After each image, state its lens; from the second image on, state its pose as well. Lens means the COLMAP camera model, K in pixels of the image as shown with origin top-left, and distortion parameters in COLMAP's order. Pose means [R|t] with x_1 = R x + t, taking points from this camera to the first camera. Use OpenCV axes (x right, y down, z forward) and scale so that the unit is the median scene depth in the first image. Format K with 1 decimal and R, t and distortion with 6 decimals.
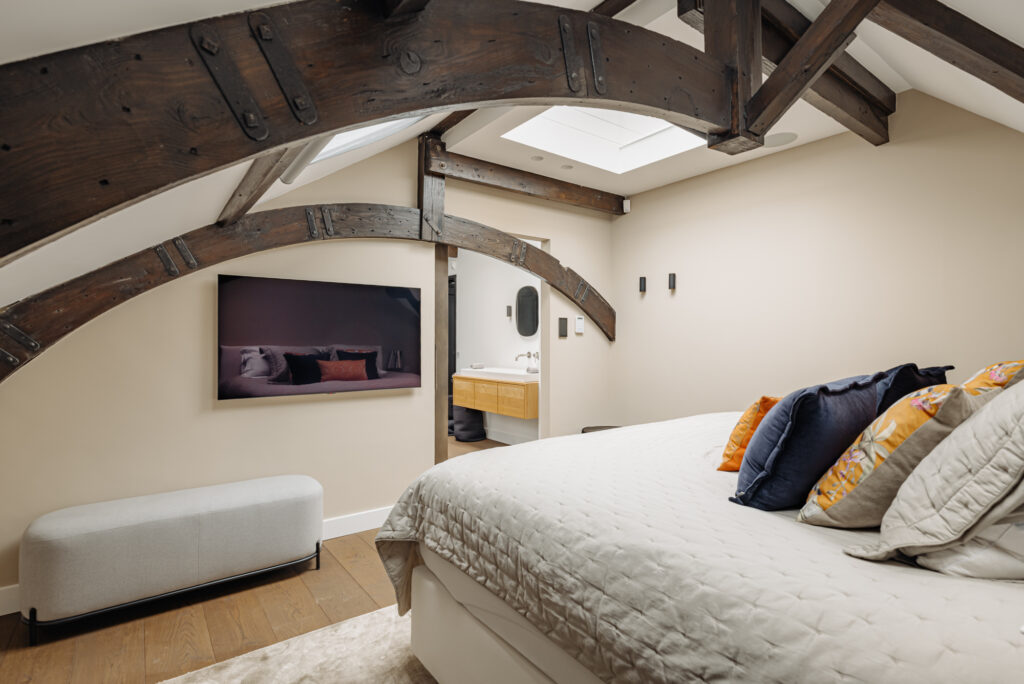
lens RADIAL K [[485.0, 0, 510.1], [0, 485.0, 340.0], [0, 0, 1]] dist [0.005364, -0.000060]
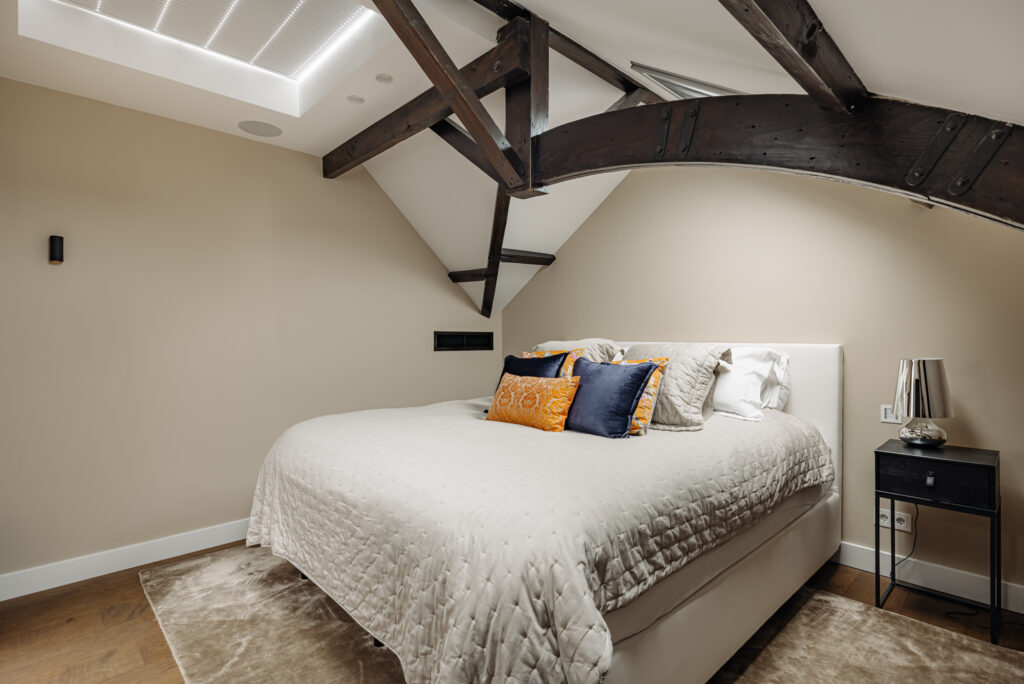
lens RADIAL K [[504.5, 0, 510.5], [0, 504.5, 341.0], [0, 0, 1]] dist [0.002047, 0.000399]
pose [[-0.109167, -0.000071, 0.994023, -1.338193], [0.007417, 0.999972, 0.000886, -0.000065], [-0.993996, 0.007469, -0.109163, 1.775809]]
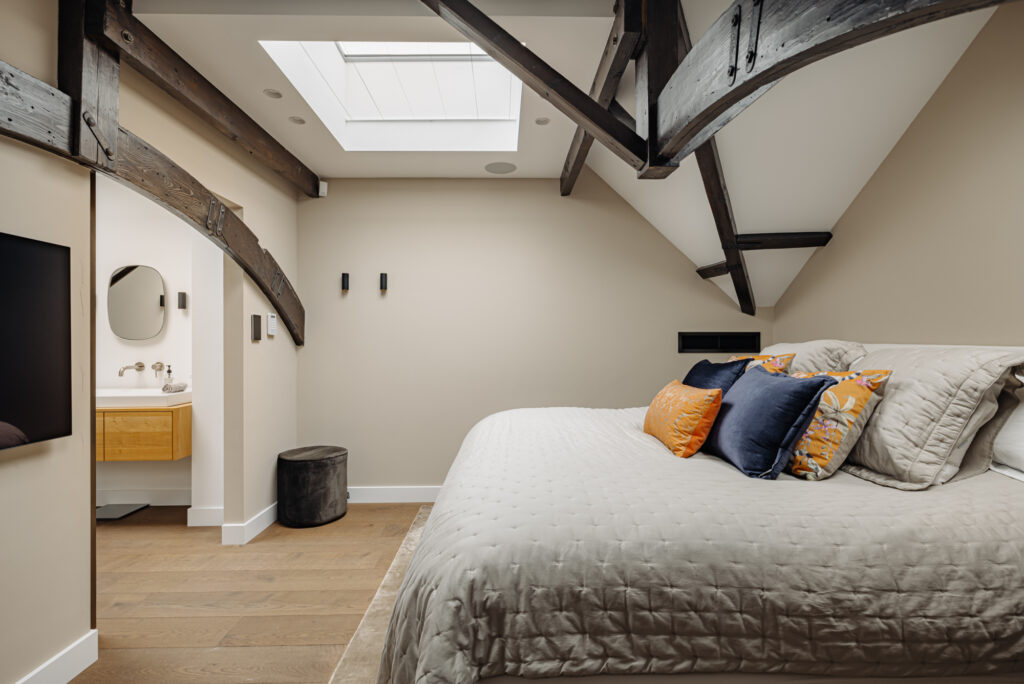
lens RADIAL K [[471.6, 0, 506.4], [0, 471.6, 343.7], [0, 0, 1]] dist [0.002966, -0.001303]
pose [[0.594408, -0.004023, 0.804154, -0.942443], [0.004367, 0.999989, 0.001775, -0.002353], [-0.804152, 0.002456, 0.594419, 0.930037]]
